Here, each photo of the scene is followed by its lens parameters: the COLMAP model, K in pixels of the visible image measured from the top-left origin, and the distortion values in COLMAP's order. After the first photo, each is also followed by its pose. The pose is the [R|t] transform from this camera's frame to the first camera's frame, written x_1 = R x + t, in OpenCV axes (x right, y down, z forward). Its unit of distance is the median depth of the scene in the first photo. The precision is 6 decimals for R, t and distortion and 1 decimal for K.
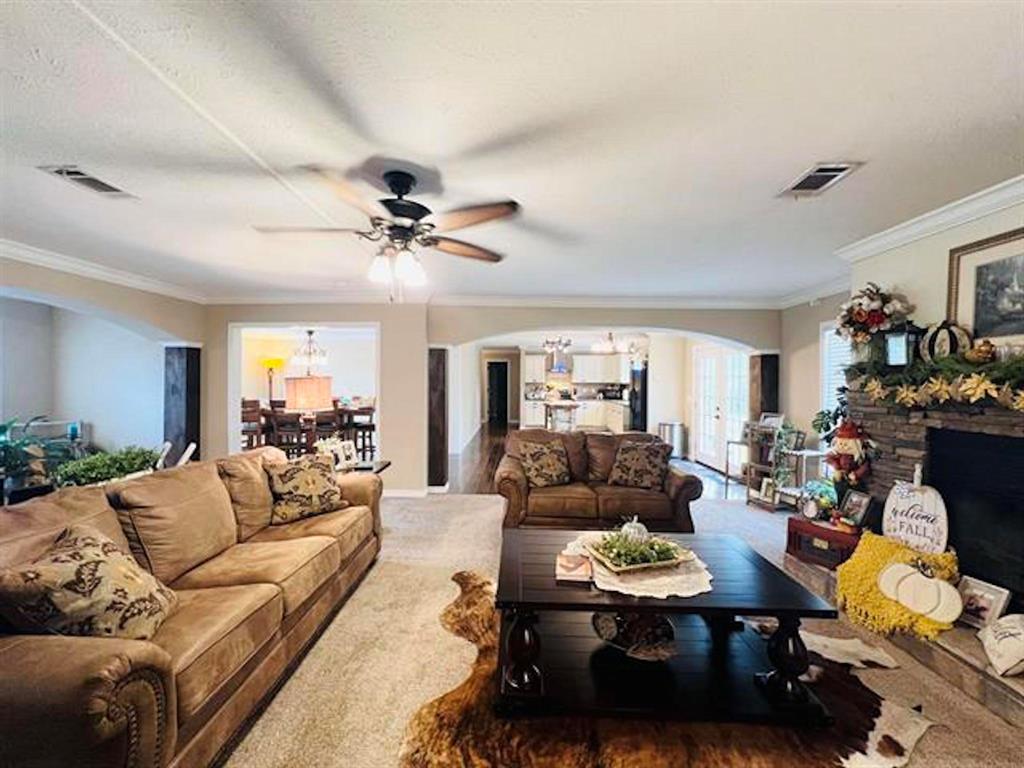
lens RADIAL K [[410.7, 0, 509.5], [0, 410.7, 382.4], [0, 0, 1]] dist [-0.000764, 0.000335]
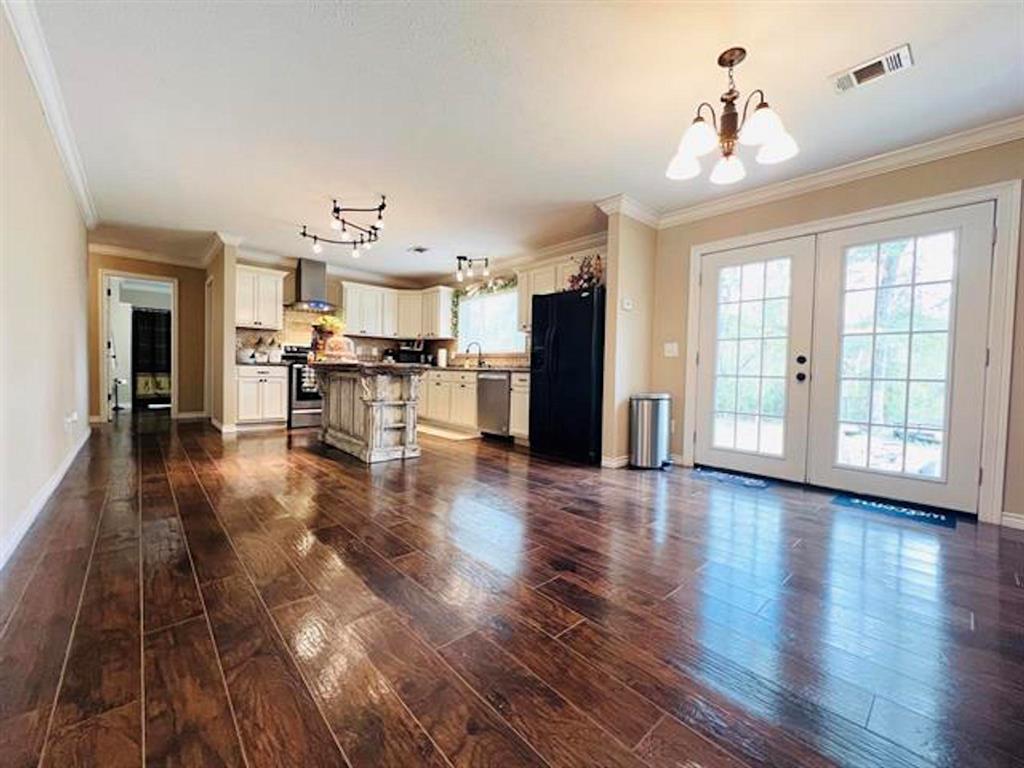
lens RADIAL K [[410.7, 0, 509.5], [0, 410.7, 382.4], [0, 0, 1]] dist [-0.000764, 0.000335]
pose [[0.727141, -0.006573, 0.686457, -0.221955], [-0.016470, 0.999499, 0.027016, 0.205327], [-0.686291, -0.030950, 0.726669, 2.165447]]
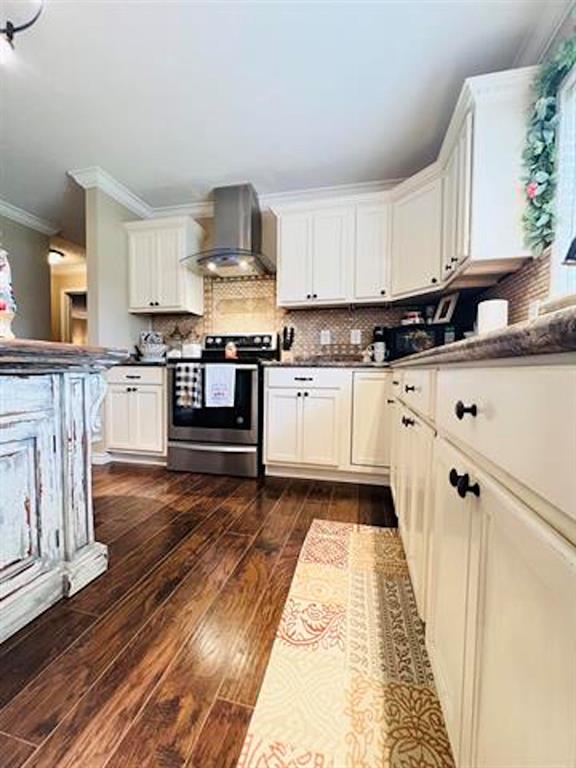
lens RADIAL K [[318.4, 0, 291.0], [0, 318.4, 382.2], [0, 0, 1]] dist [-0.001324, -0.000389]
pose [[0.976546, 0.007229, -0.215187, 0.967476], [0.001057, 0.999263, 0.038367, 0.200966], [0.215306, -0.037695, 0.975819, 3.613896]]
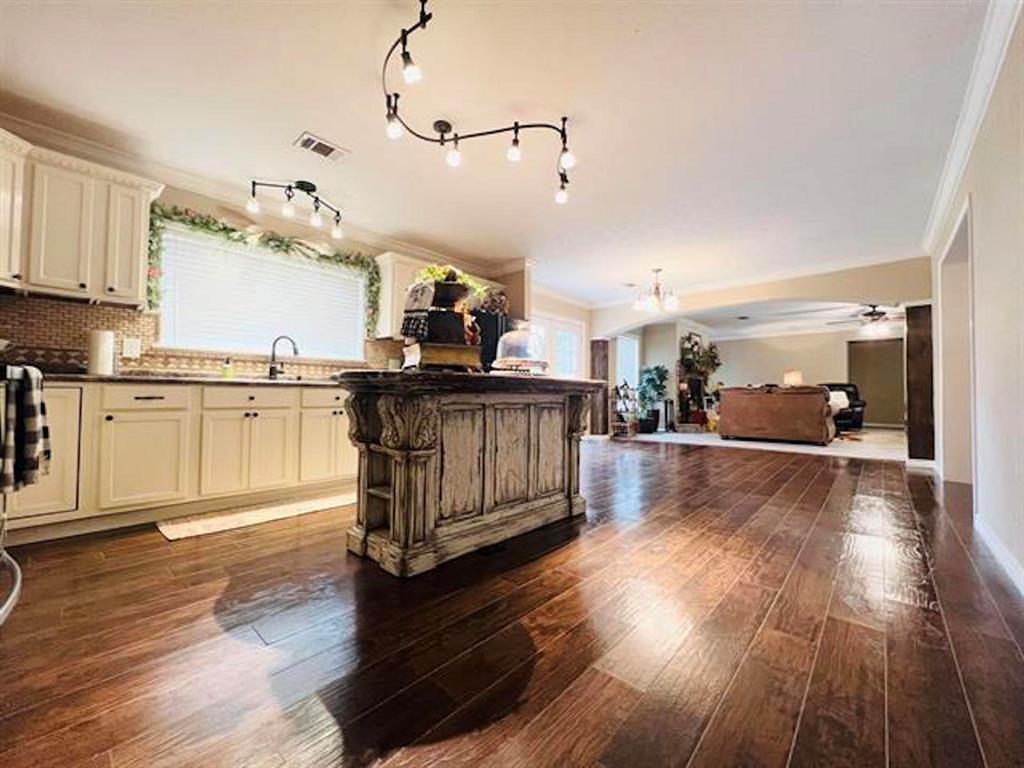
lens RADIAL K [[409.1, 0, 512.0], [0, 409.1, 384.0], [0, 0, 1]] dist [-0.001214, -0.000075]
pose [[-0.754774, 0.003564, 0.655976, -0.170838], [-0.008082, 0.999859, -0.014732, 0.210863], [-0.655936, -0.016421, -0.754638, 4.424421]]
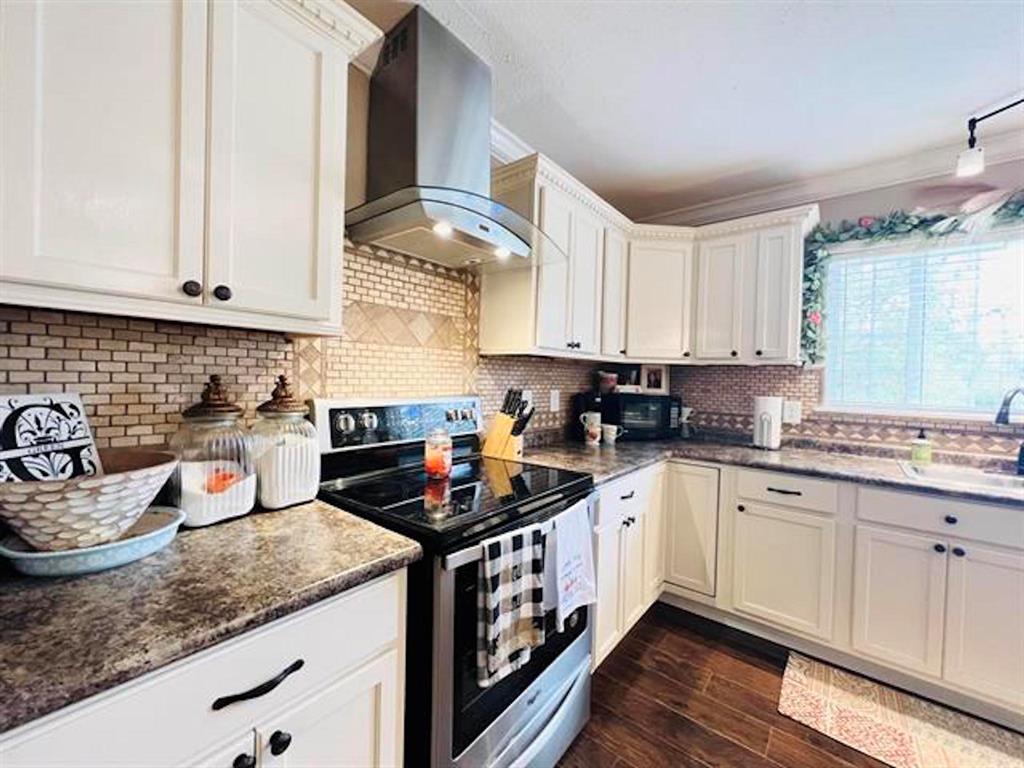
lens RADIAL K [[410.7, 0, 509.5], [0, 410.7, 382.4], [0, 0, 1]] dist [-0.000764, 0.000335]
pose [[0.622362, 0.003067, 0.782723, 0.183417], [-0.017862, 0.999788, 0.010285, 0.045182], [-0.782525, -0.020382, 0.622285, 4.197053]]
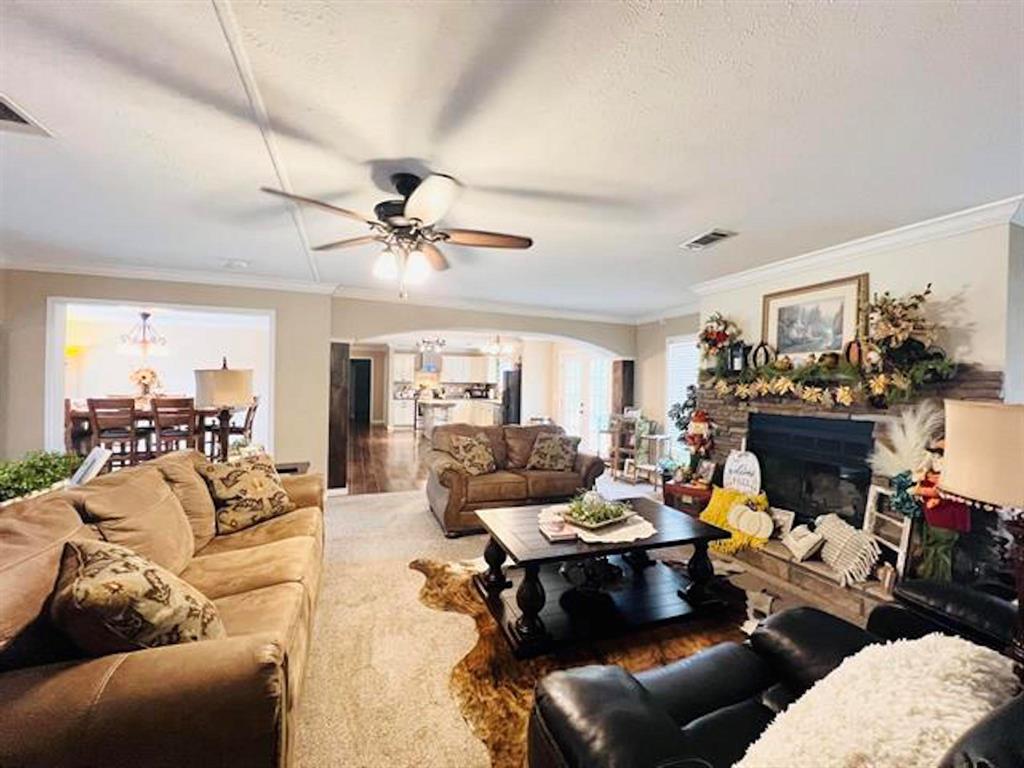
lens RADIAL K [[410.7, 0, 509.5], [0, 410.7, 382.4], [0, 0, 1]] dist [-0.000764, 0.000335]
pose [[0.927720, 0.011586, 0.373098, -0.318757], [-0.011146, 0.999932, -0.003339, 0.013841], [-0.373111, -0.001061, 0.927786, -0.053041]]
